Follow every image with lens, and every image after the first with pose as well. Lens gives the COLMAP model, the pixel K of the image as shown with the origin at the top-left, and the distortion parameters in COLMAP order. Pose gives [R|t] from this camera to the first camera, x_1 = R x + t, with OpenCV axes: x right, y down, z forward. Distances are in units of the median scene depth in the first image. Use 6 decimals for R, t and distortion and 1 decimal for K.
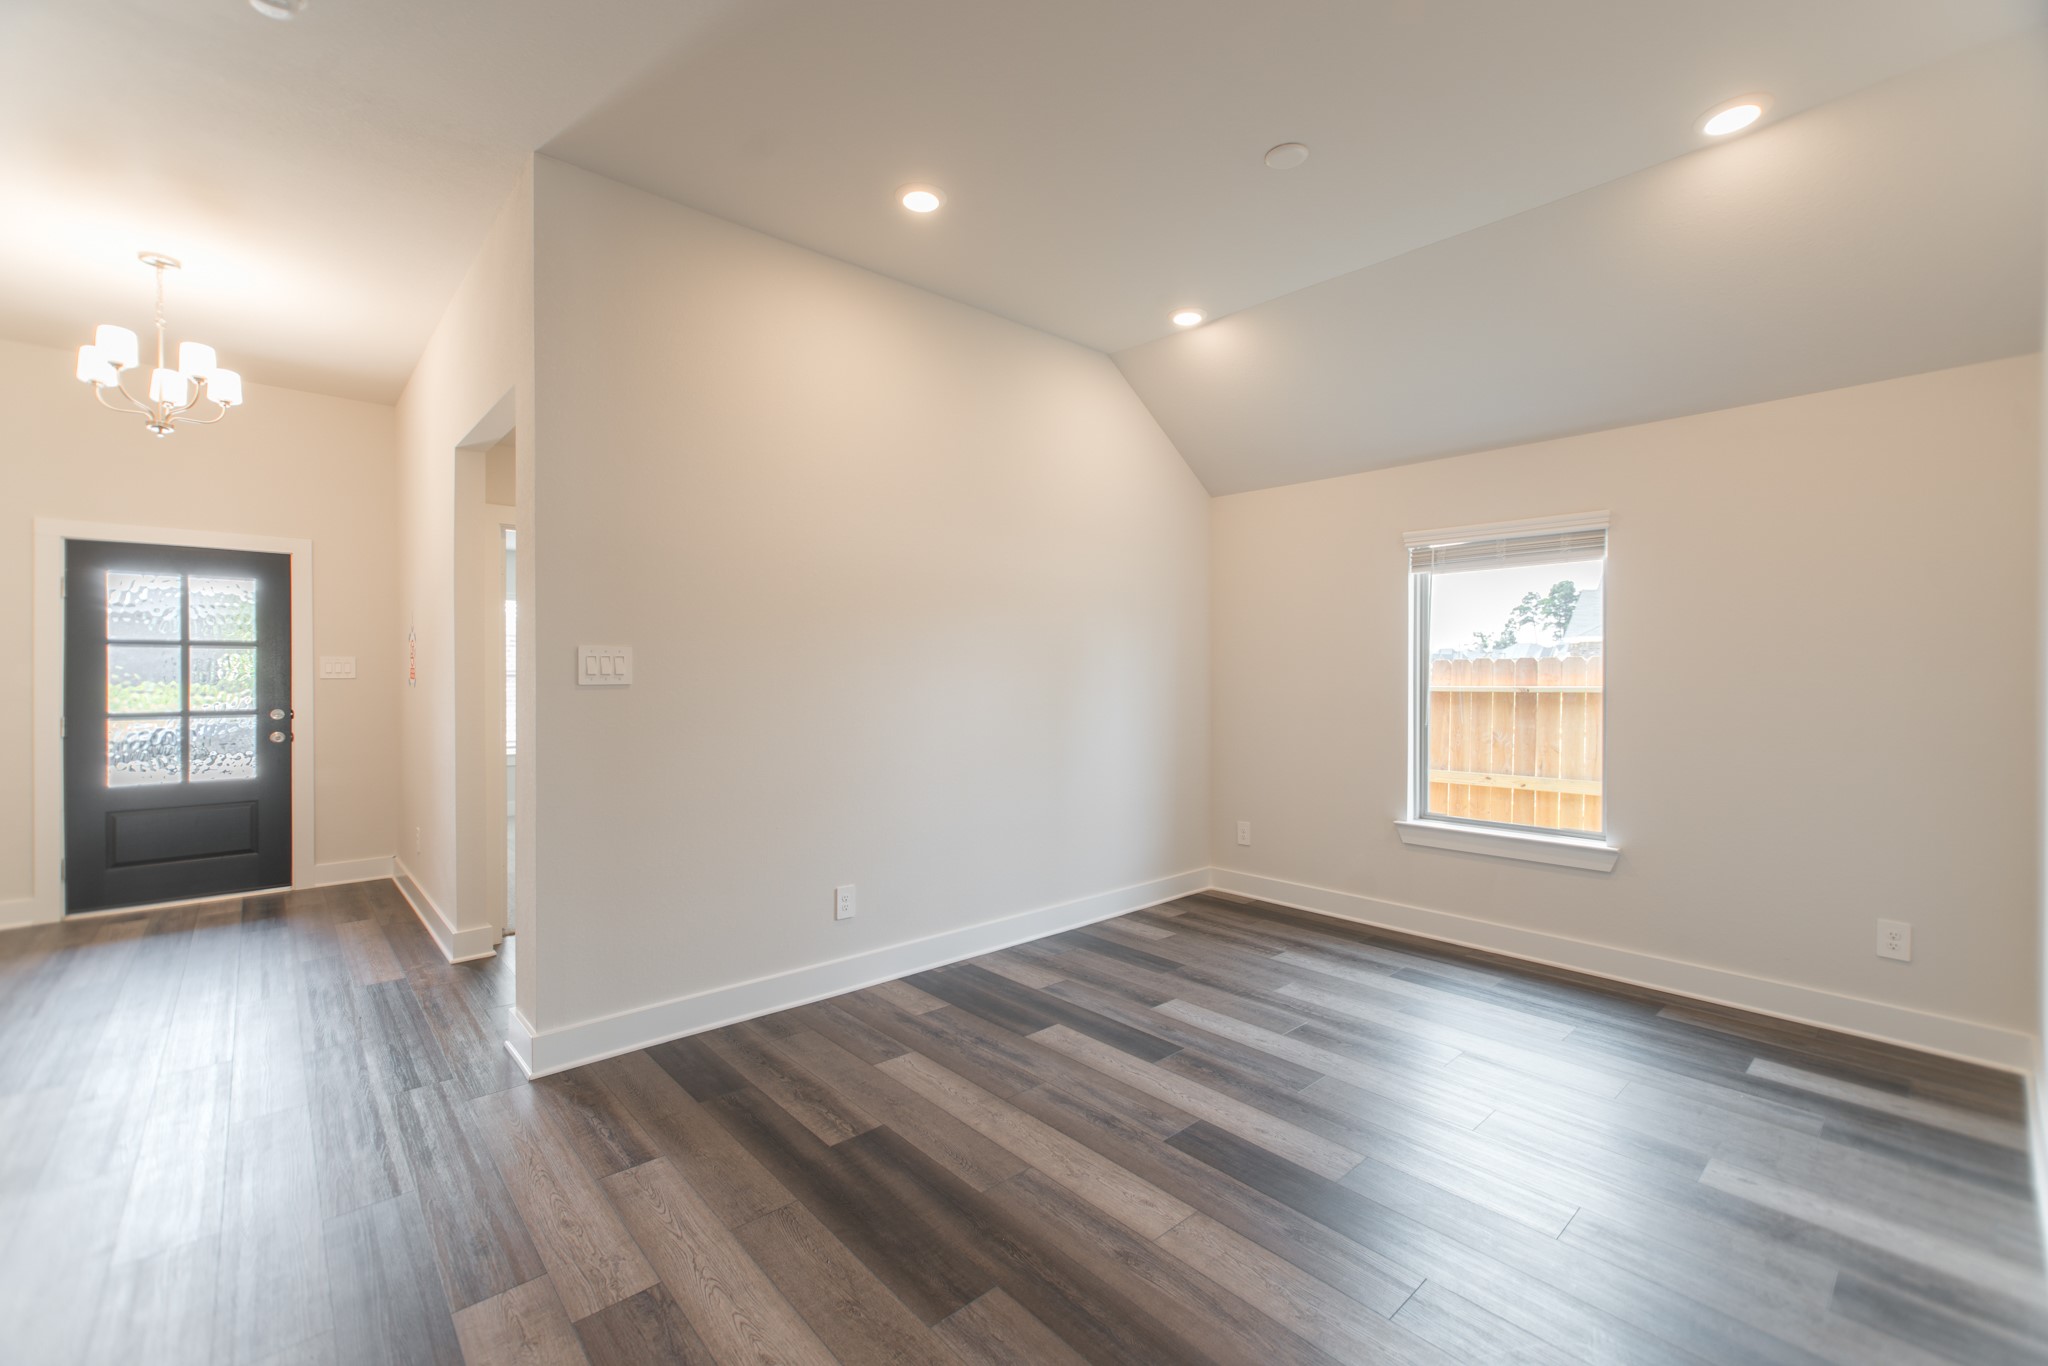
lens RADIAL K [[858.9, 0, 1016.7], [0, 858.9, 679.1], [0, 0, 1]] dist [-0.027651, 0.015745]
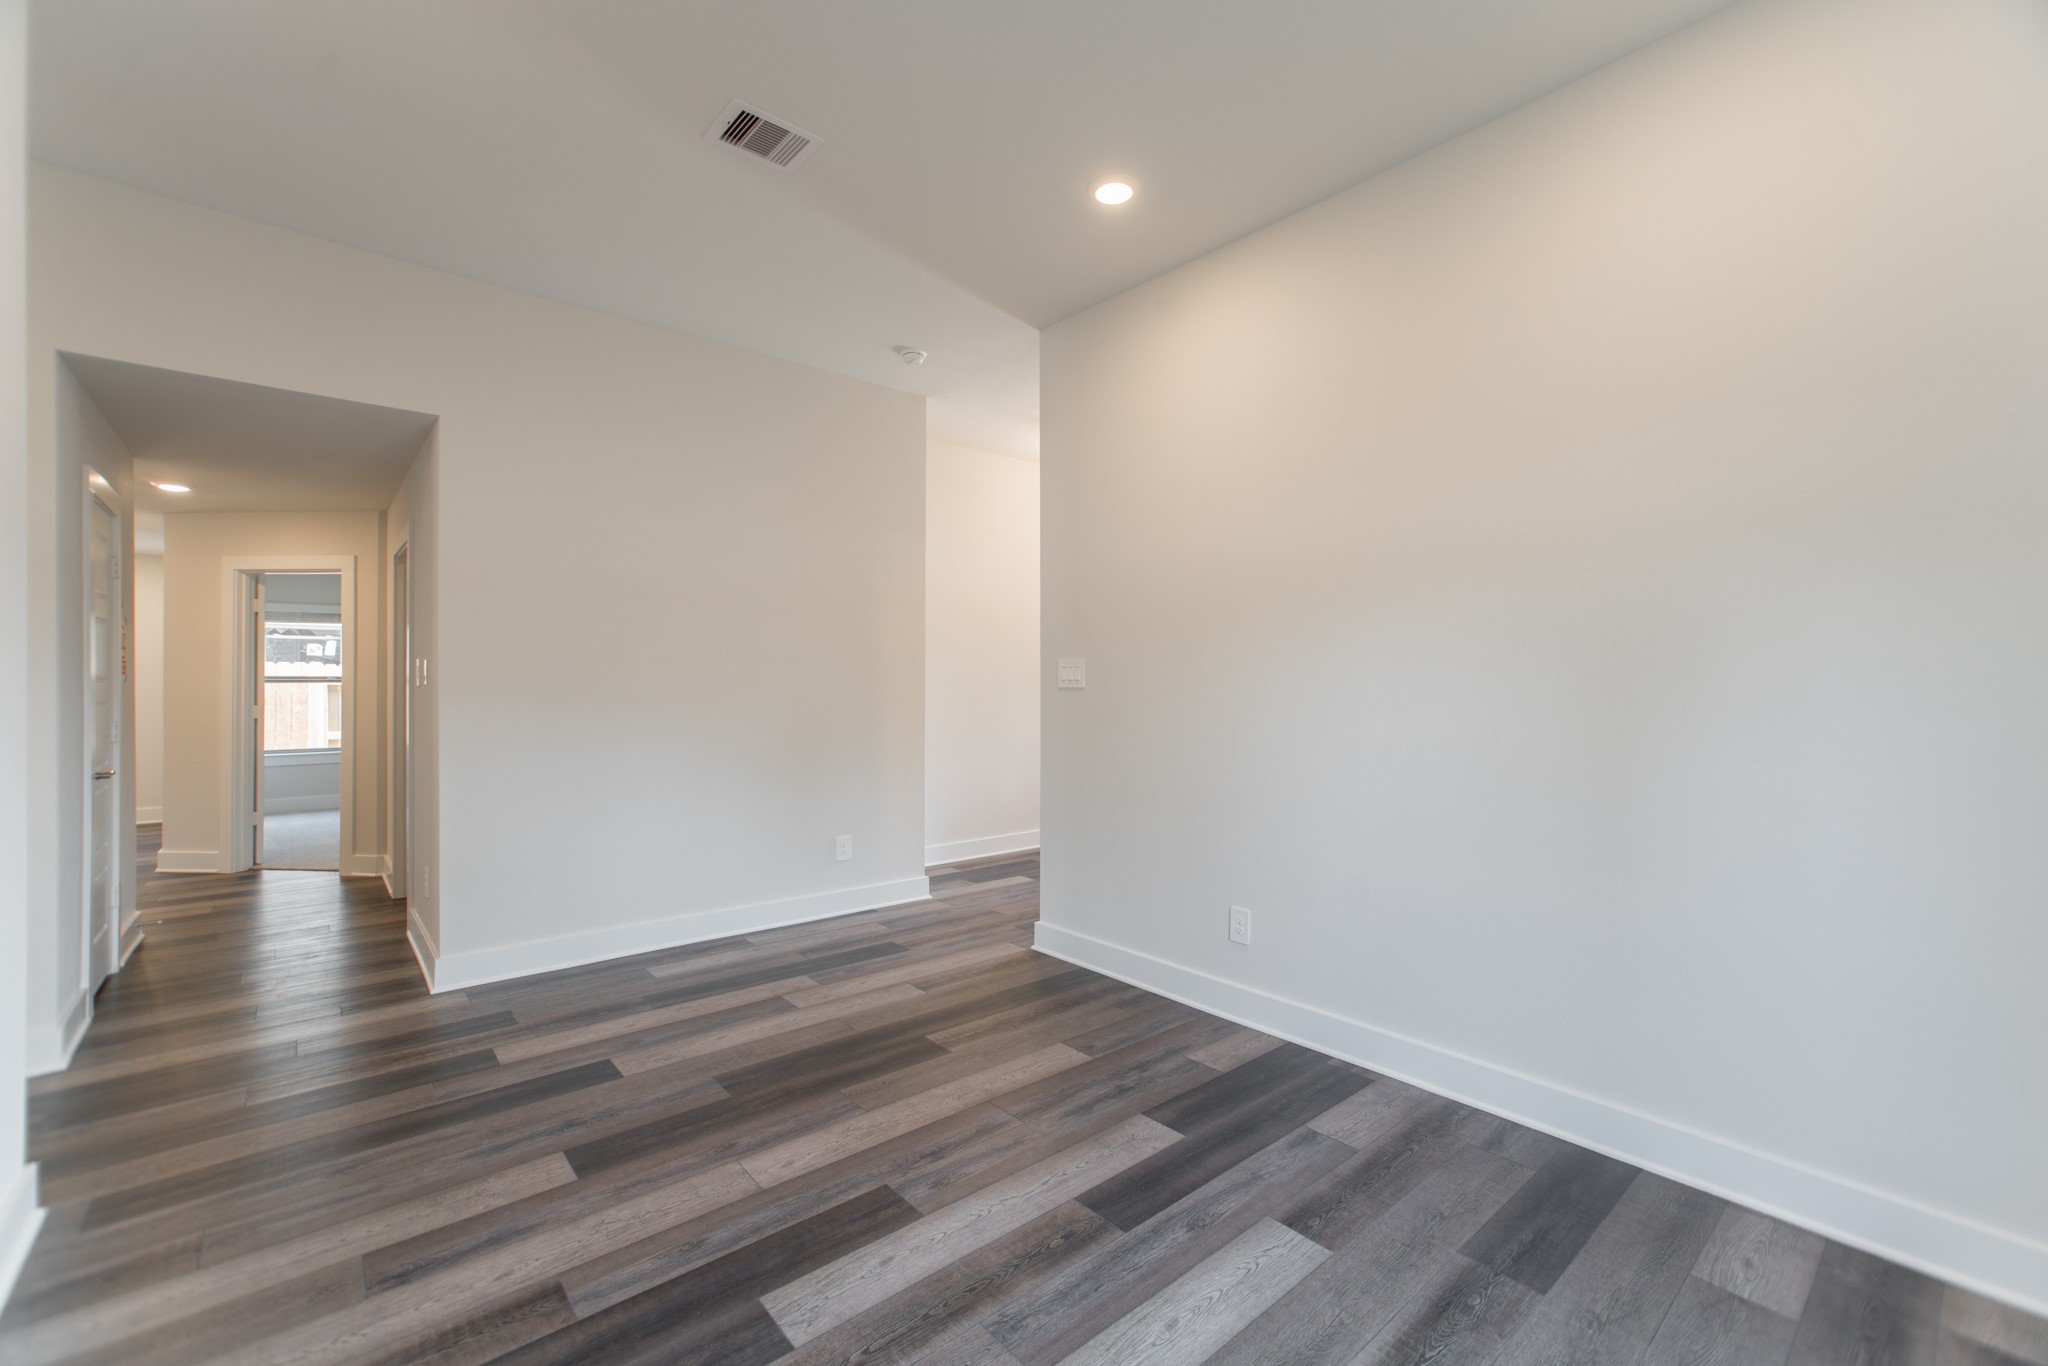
lens RADIAL K [[858.9, 0, 1016.7], [0, 858.9, 679.1], [0, 0, 1]] dist [-0.027651, 0.015745]
pose [[-0.031395, -0.007084, -0.999482, 0.863443], [-0.007481, 0.999949, -0.006853, 0.004010], [0.999479, 0.007262, -0.031447, 0.927128]]
